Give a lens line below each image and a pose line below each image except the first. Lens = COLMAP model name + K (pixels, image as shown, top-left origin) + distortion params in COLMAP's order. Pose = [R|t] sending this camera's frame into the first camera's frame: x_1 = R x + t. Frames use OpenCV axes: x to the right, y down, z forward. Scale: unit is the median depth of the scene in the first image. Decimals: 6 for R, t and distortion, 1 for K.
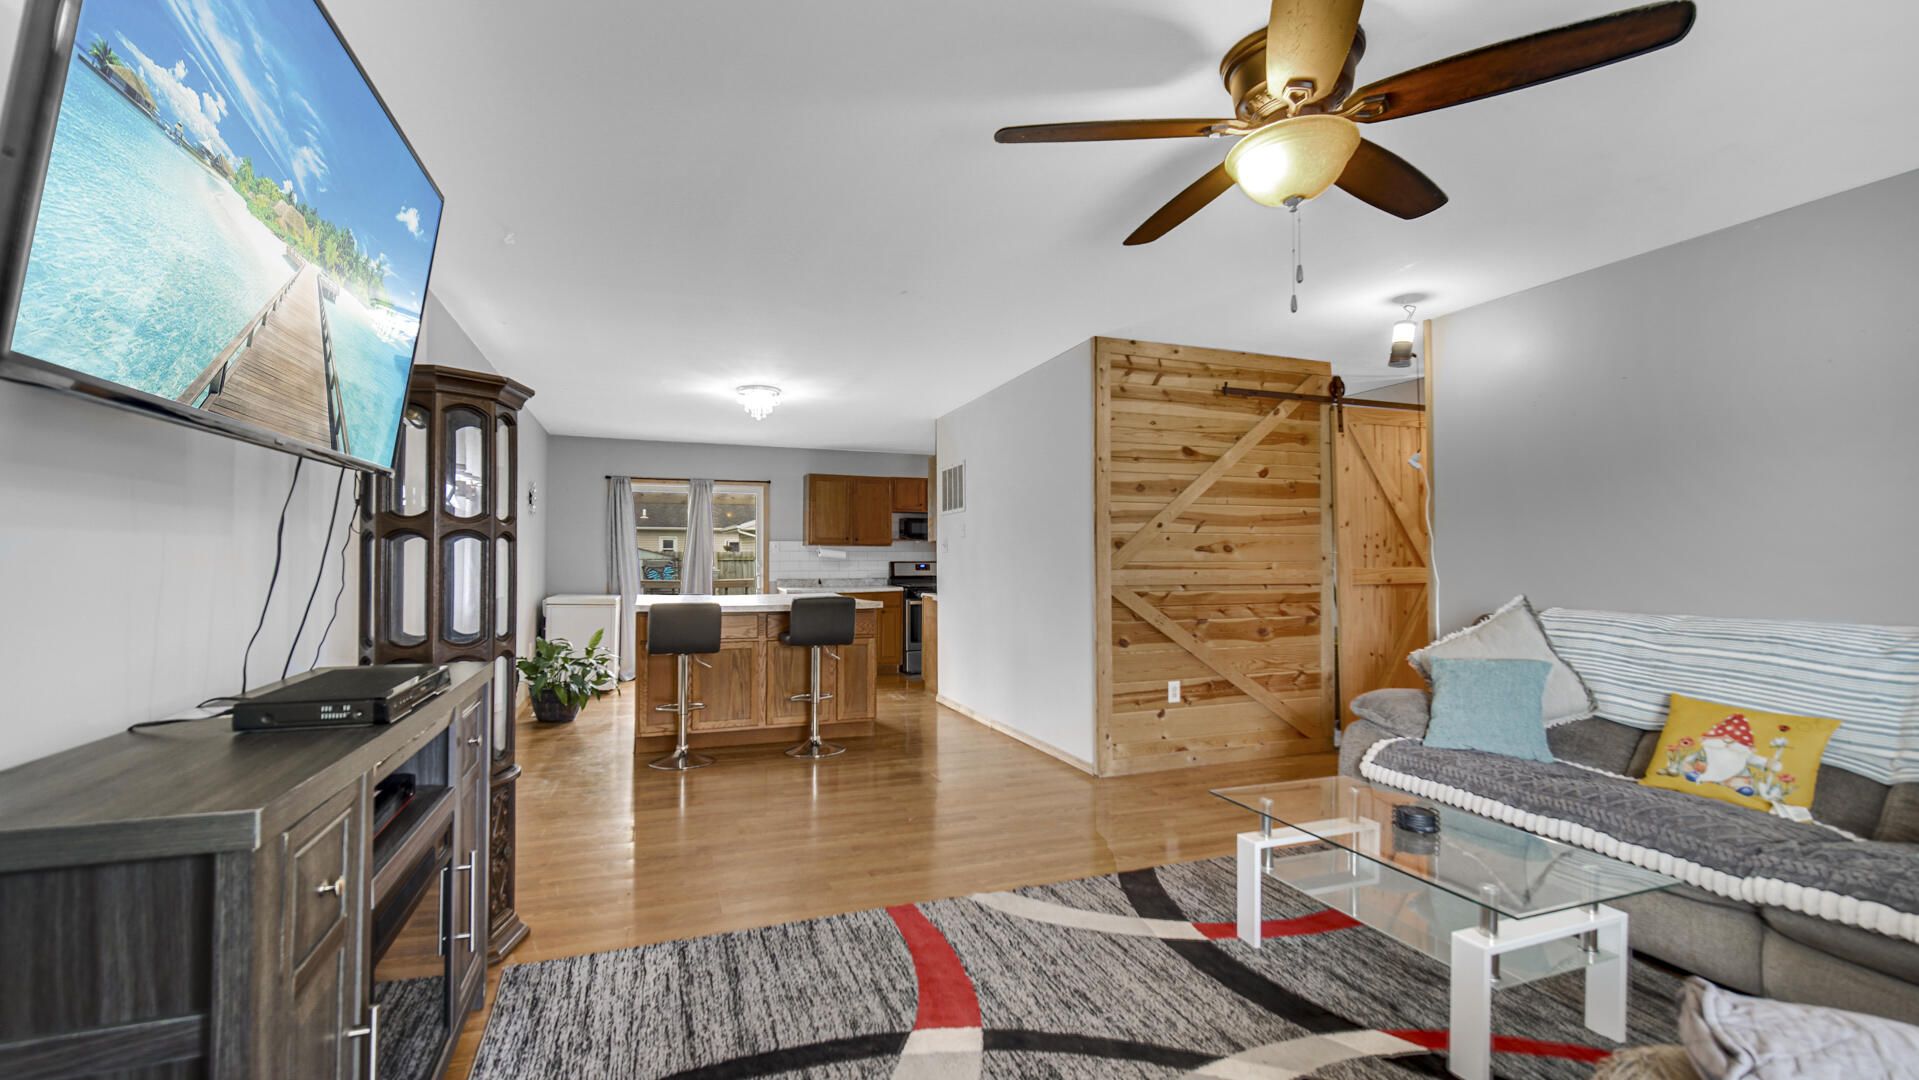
lens RADIAL K [[794.8, 0, 951.7], [0, 794.8, 552.0], [0, 0, 1]] dist [-0.000576, 0.000014]
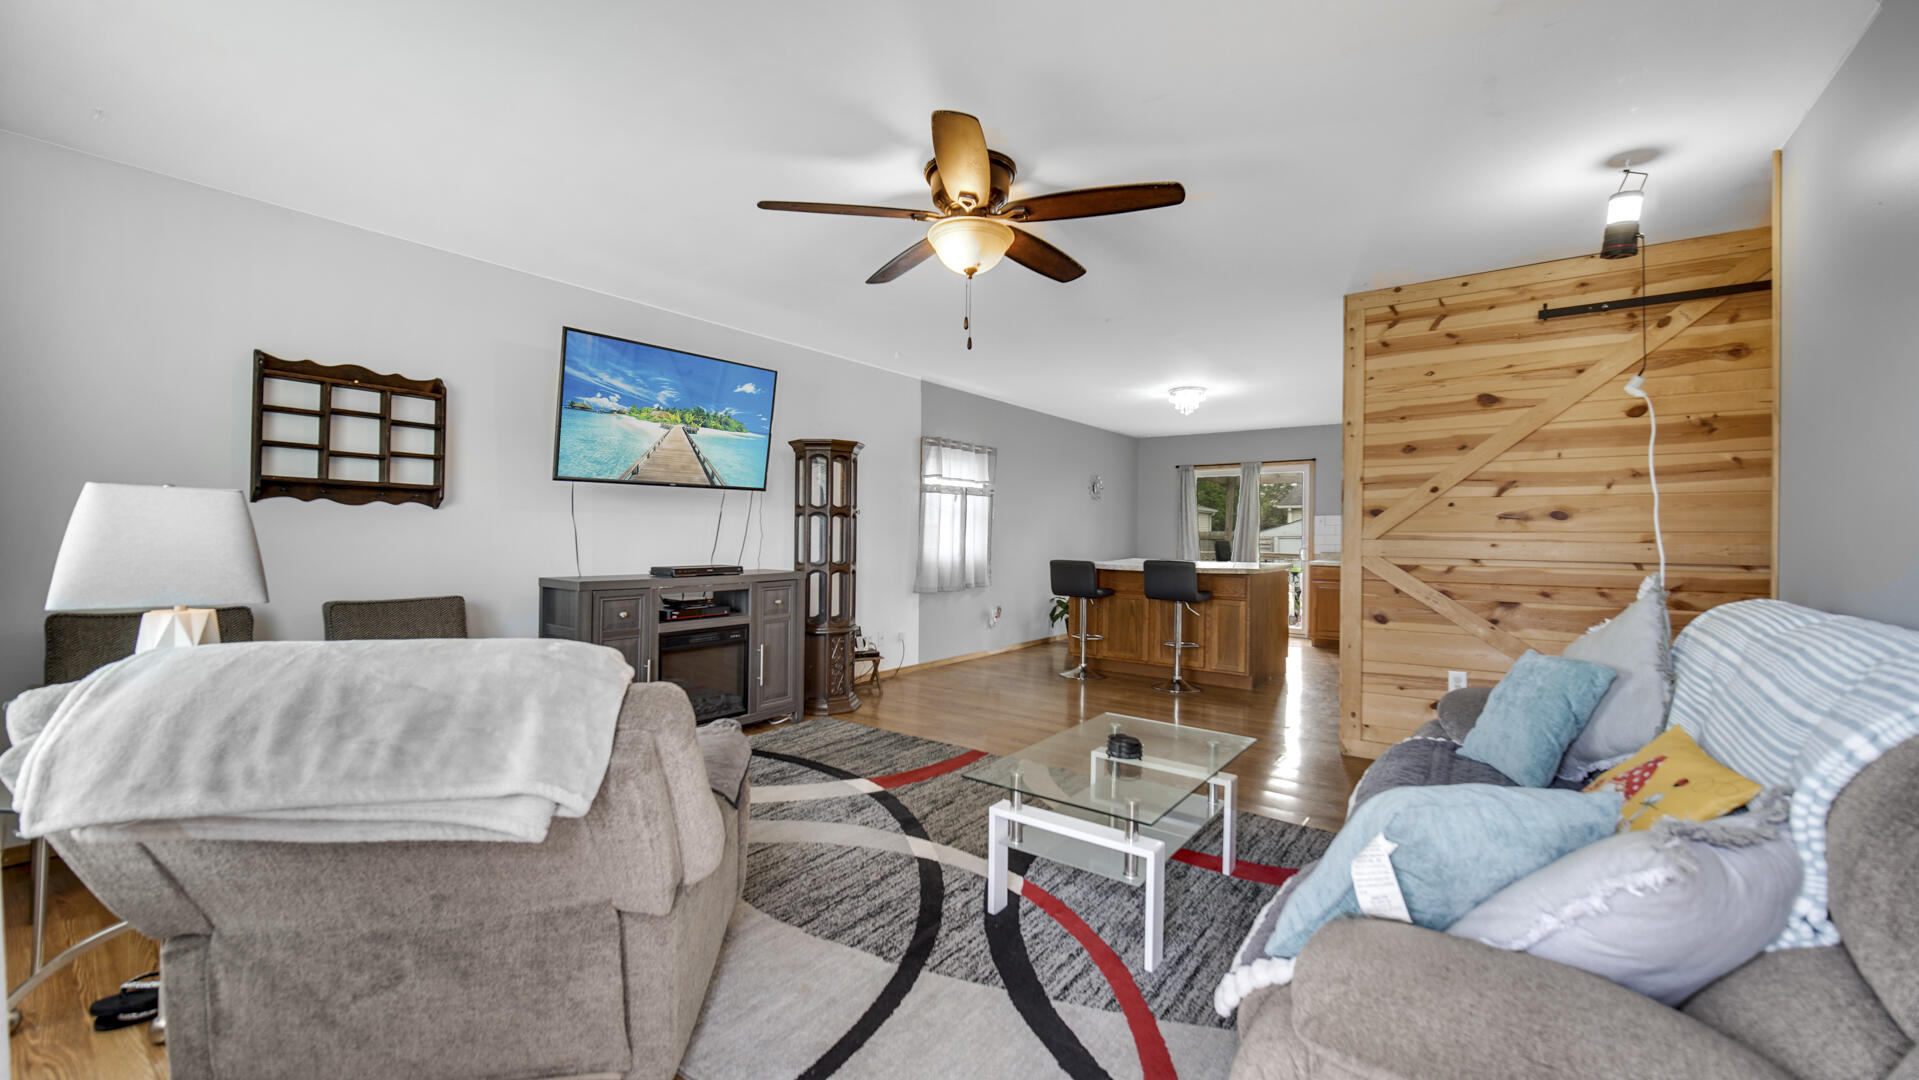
lens RADIAL K [[758.4, 0, 949.0], [0, 758.4, 545.4], [0, 0, 1]] dist [-0.007112, 0.000179]
pose [[0.536260, 0.016946, -0.843883, 0.694236], [-0.000606, 0.999806, 0.019692, 0.011697], [0.844053, -0.010048, 0.536166, 0.103377]]
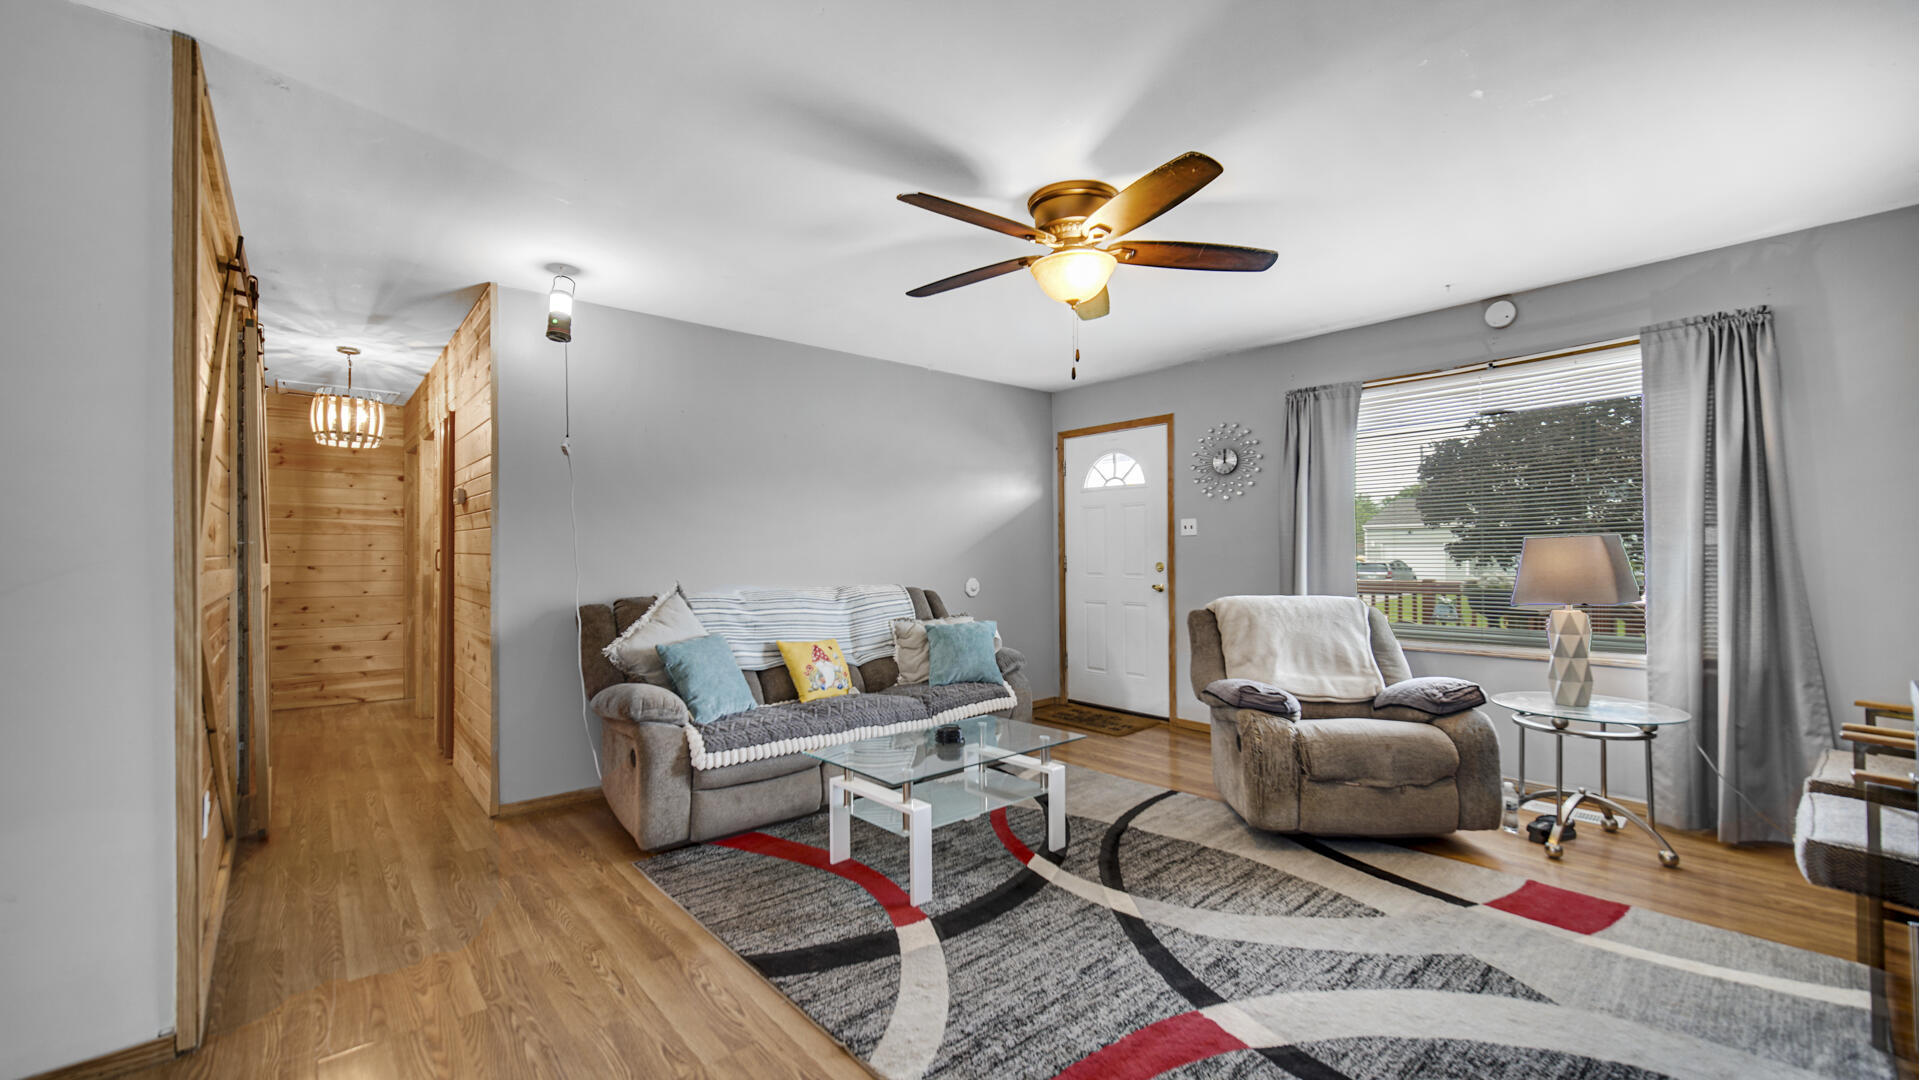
lens RADIAL K [[758.4, 0, 960.5], [0, 758.4, 541.2], [0, 0, 1]] dist [-0.007112, 0.000179]
pose [[-0.356958, 0.020080, 0.933904, -0.348974], [-0.006308, 0.999694, -0.023906, 0.012542], [-0.934099, -0.014425, -0.356723, 0.746198]]
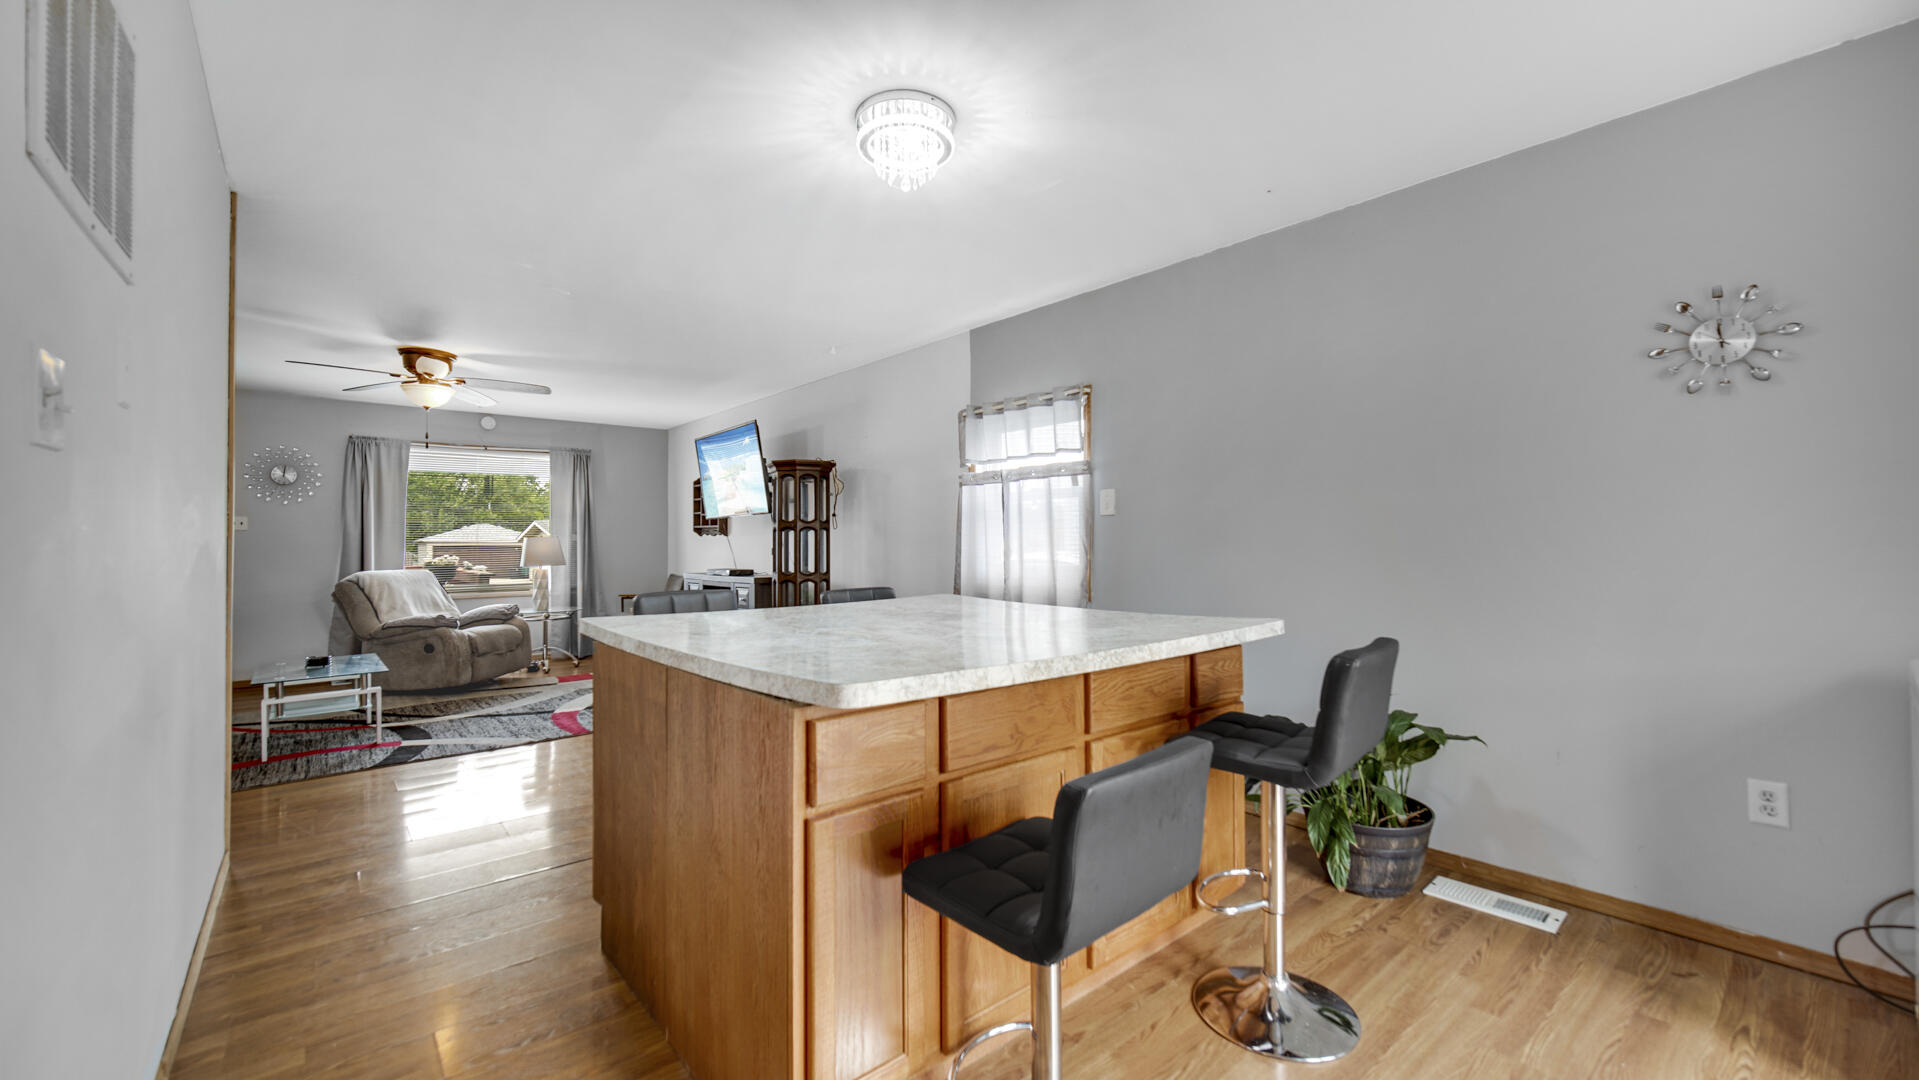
lens RADIAL K [[758.4, 0, 947.1], [0, 758.4, 530.1], [0, 0, 1]] dist [-0.007112, 0.000179]
pose [[-0.943247, -0.001160, -0.332090, -0.176257], [0.009711, 0.999470, -0.031074, 0.030640], [0.331950, -0.032536, -0.942736, 1.783938]]
